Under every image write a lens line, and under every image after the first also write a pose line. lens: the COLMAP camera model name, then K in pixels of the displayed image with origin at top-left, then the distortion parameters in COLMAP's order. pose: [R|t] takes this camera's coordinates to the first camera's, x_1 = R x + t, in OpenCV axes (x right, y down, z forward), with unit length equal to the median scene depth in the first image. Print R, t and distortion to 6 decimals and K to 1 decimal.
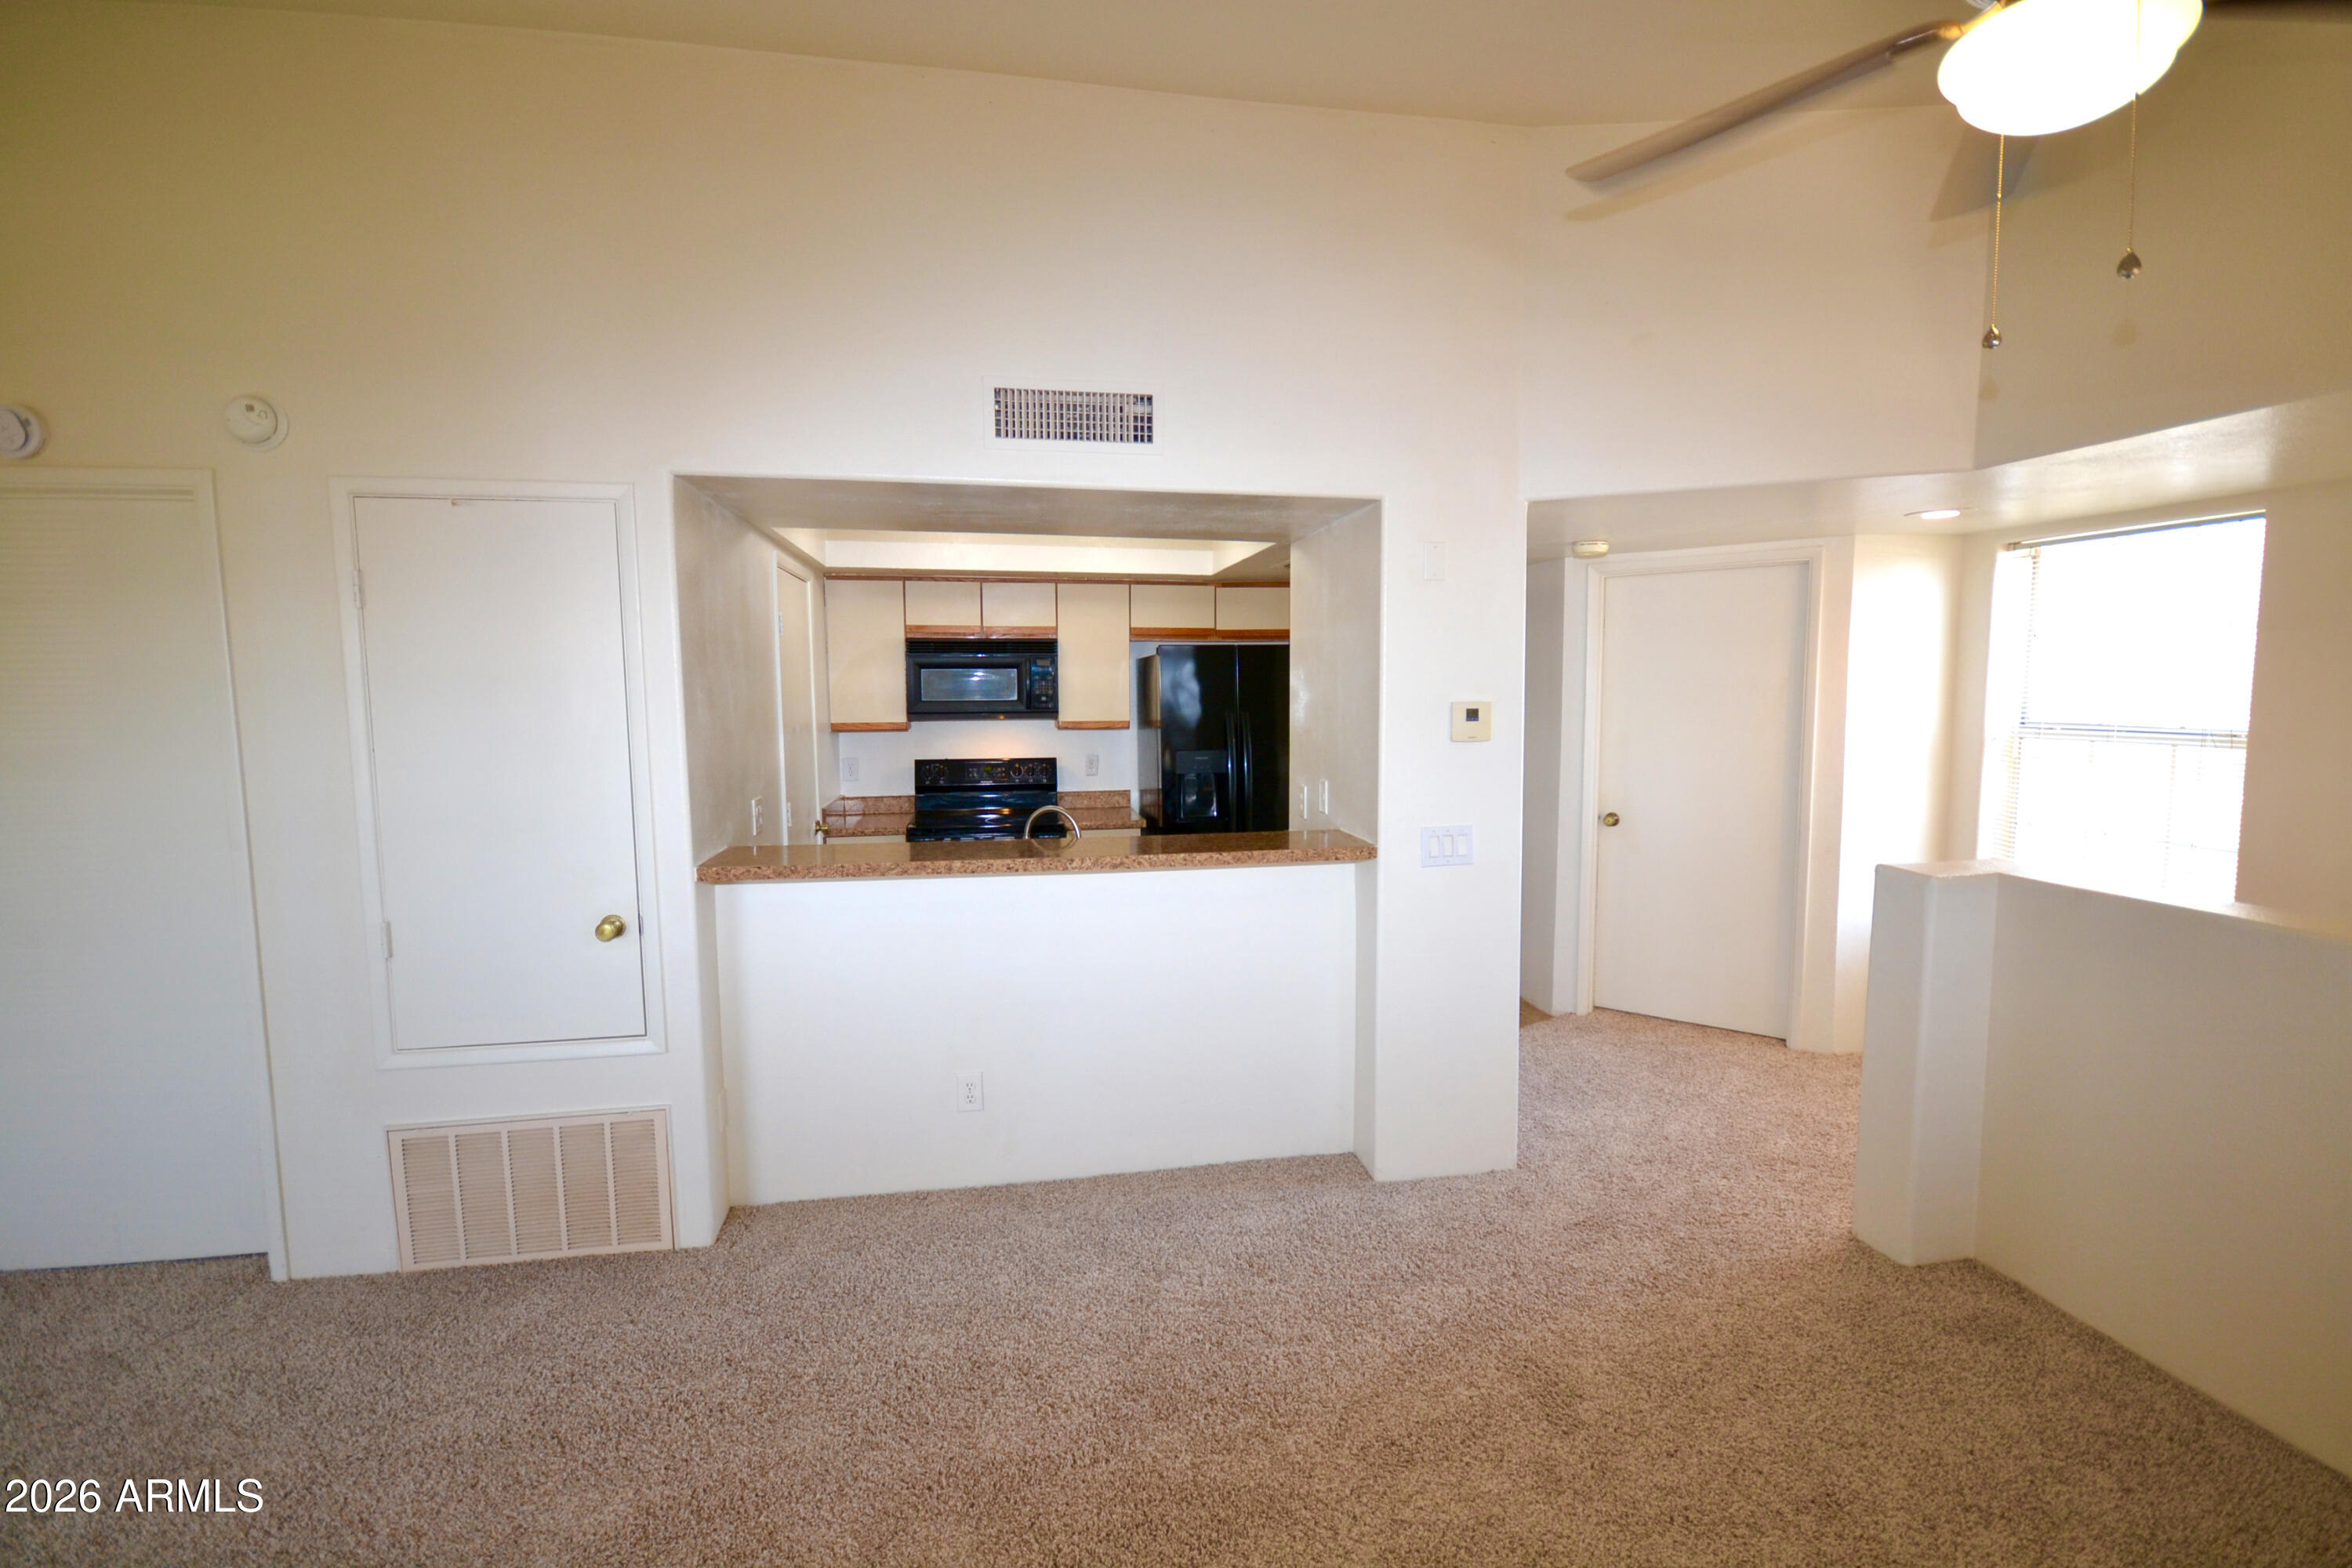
lens RADIAL K [[1046.0, 0, 1170.6], [0, 1046.0, 782.7], [0, 0, 1]] dist [0.005551, -0.009709]
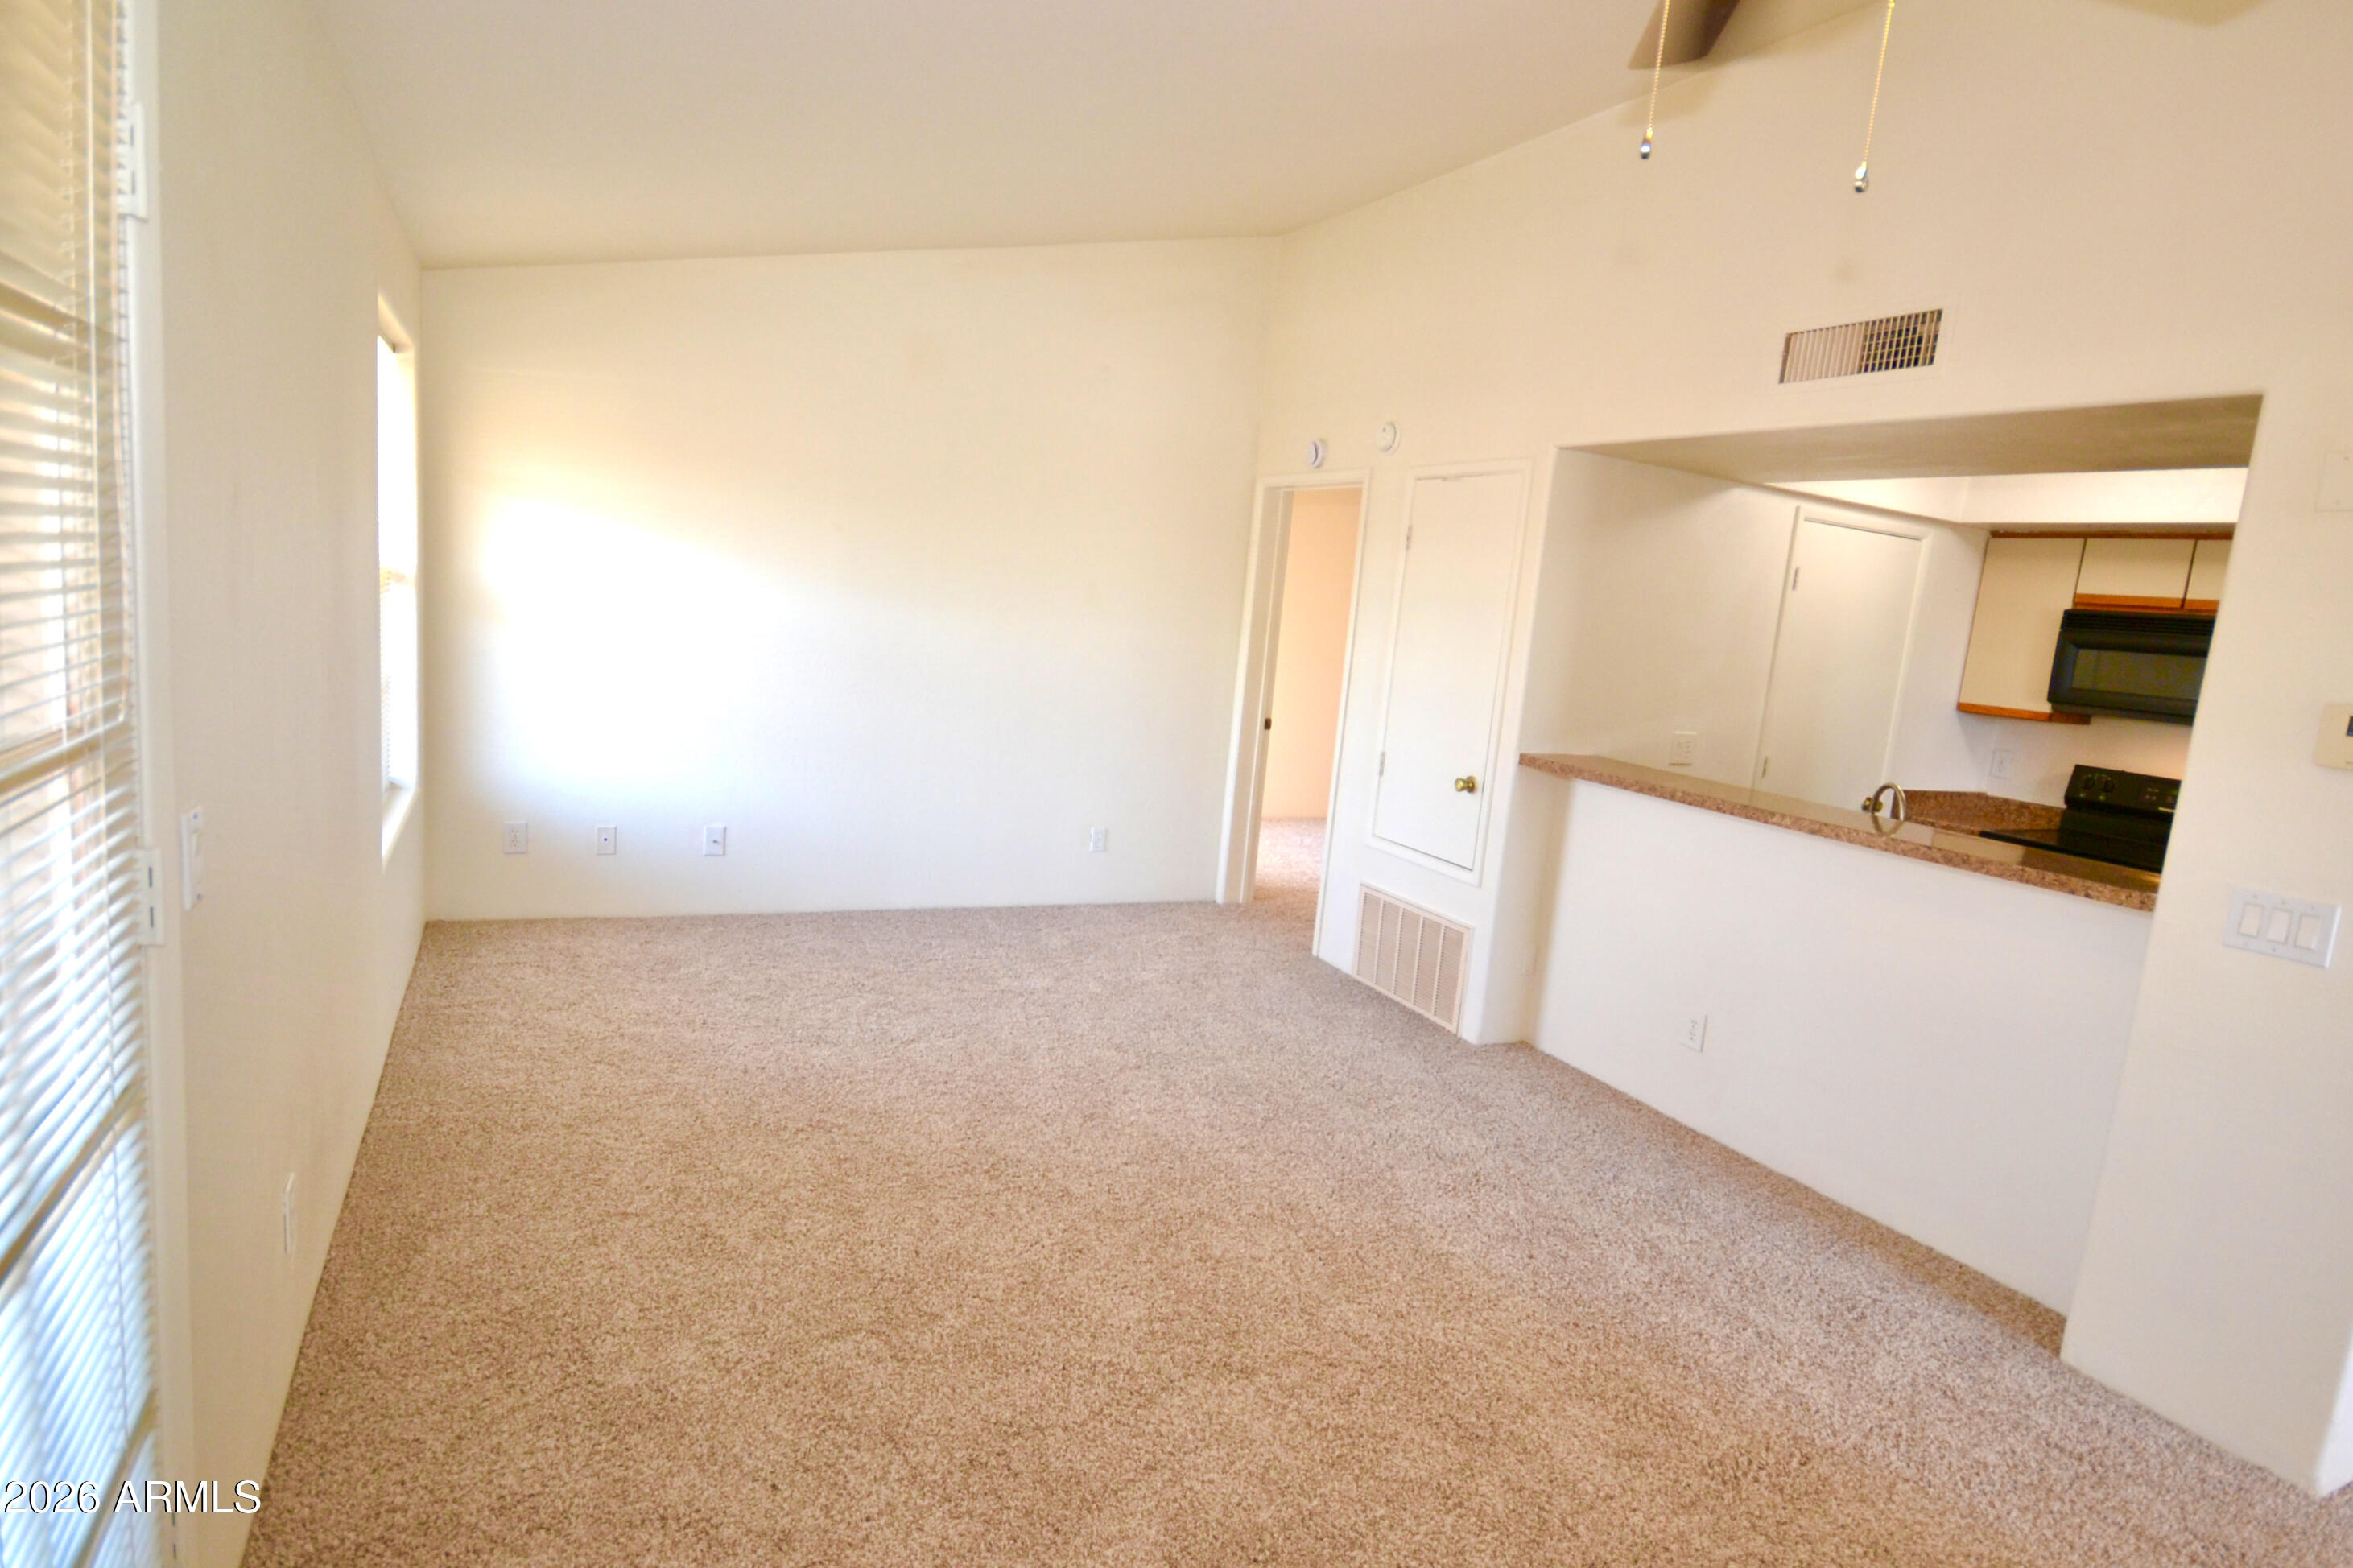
lens RADIAL K [[1229.0, 0, 1176.3], [0, 1229.0, 774.0], [0, 0, 1]] dist [-0.001551, 0.000949]
pose [[0.289530, 0.167685, -0.942366, 0.456086], [-0.189107, 0.975150, 0.115417, 0.006477], [0.938302, 0.144792, 0.314046, 0.072051]]
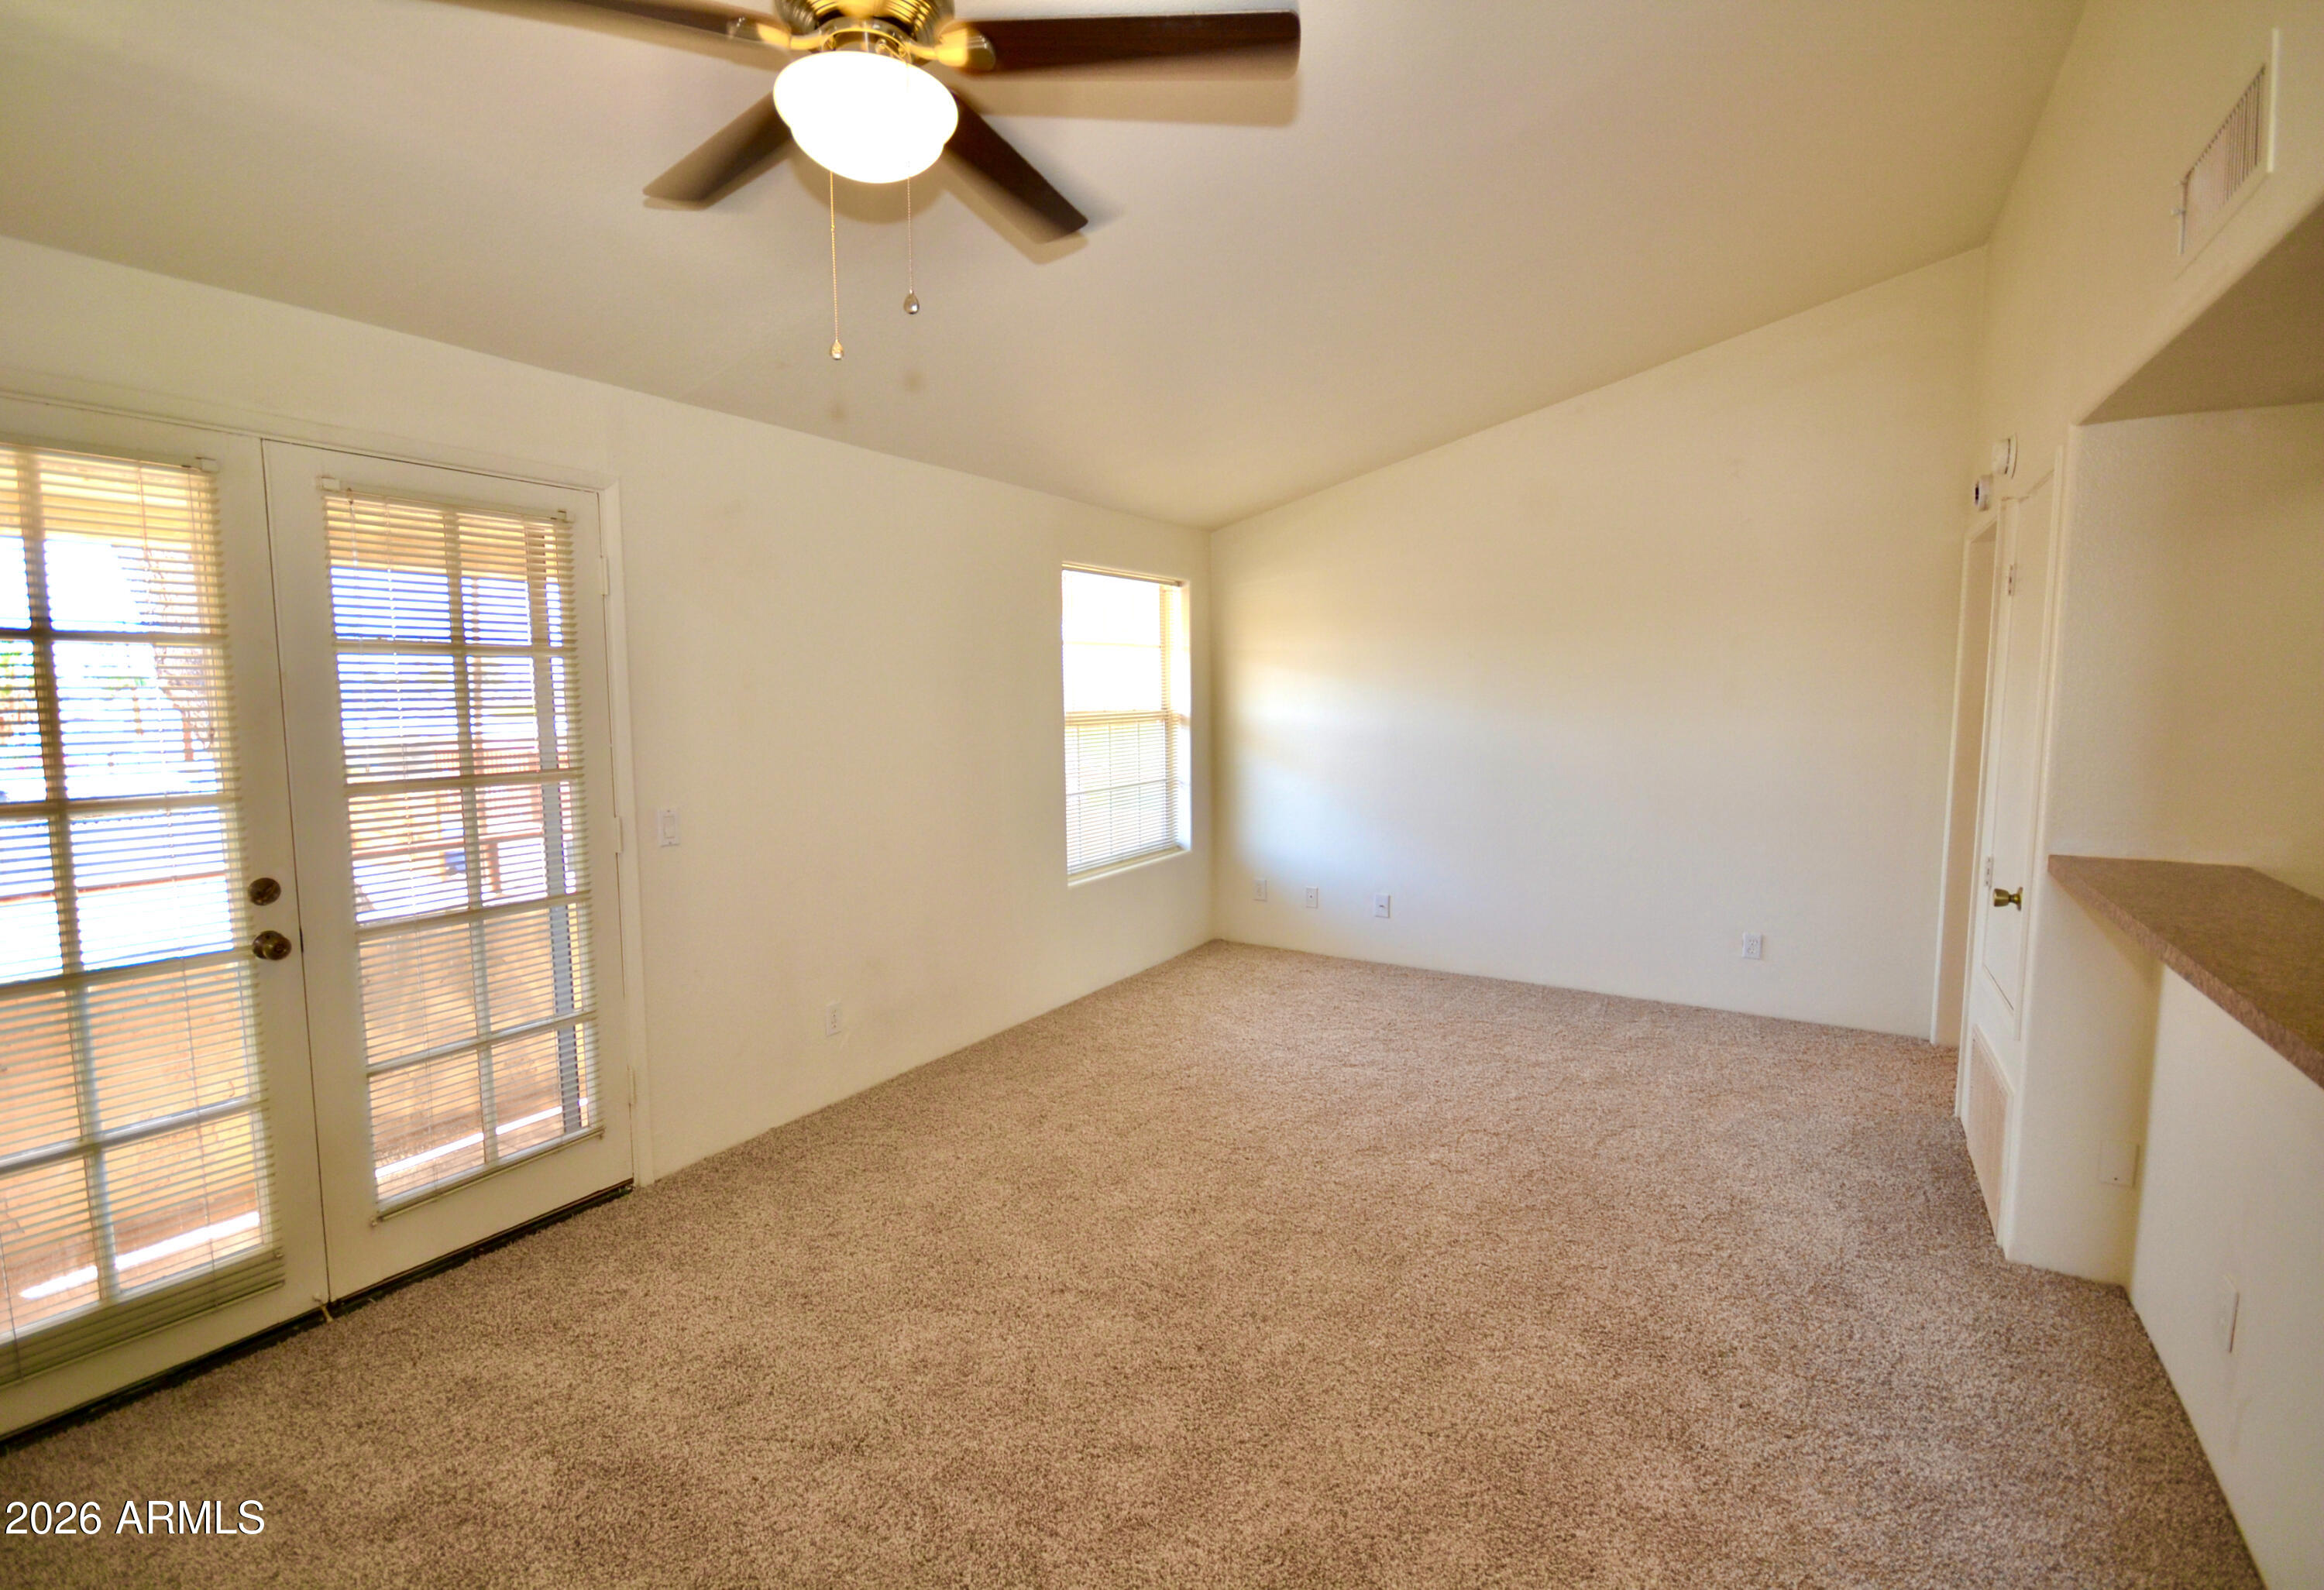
lens RADIAL K [[1059.1, 0, 1146.7], [0, 1059.1, 776.6], [0, 0, 1]] dist [0.001011, 0.001786]
pose [[-0.662181, 0.070865, -0.745986, 0.408945], [-0.066445, 0.986044, 0.152650, -0.039281], [0.746393, 0.150648, -0.648231, 0.528477]]
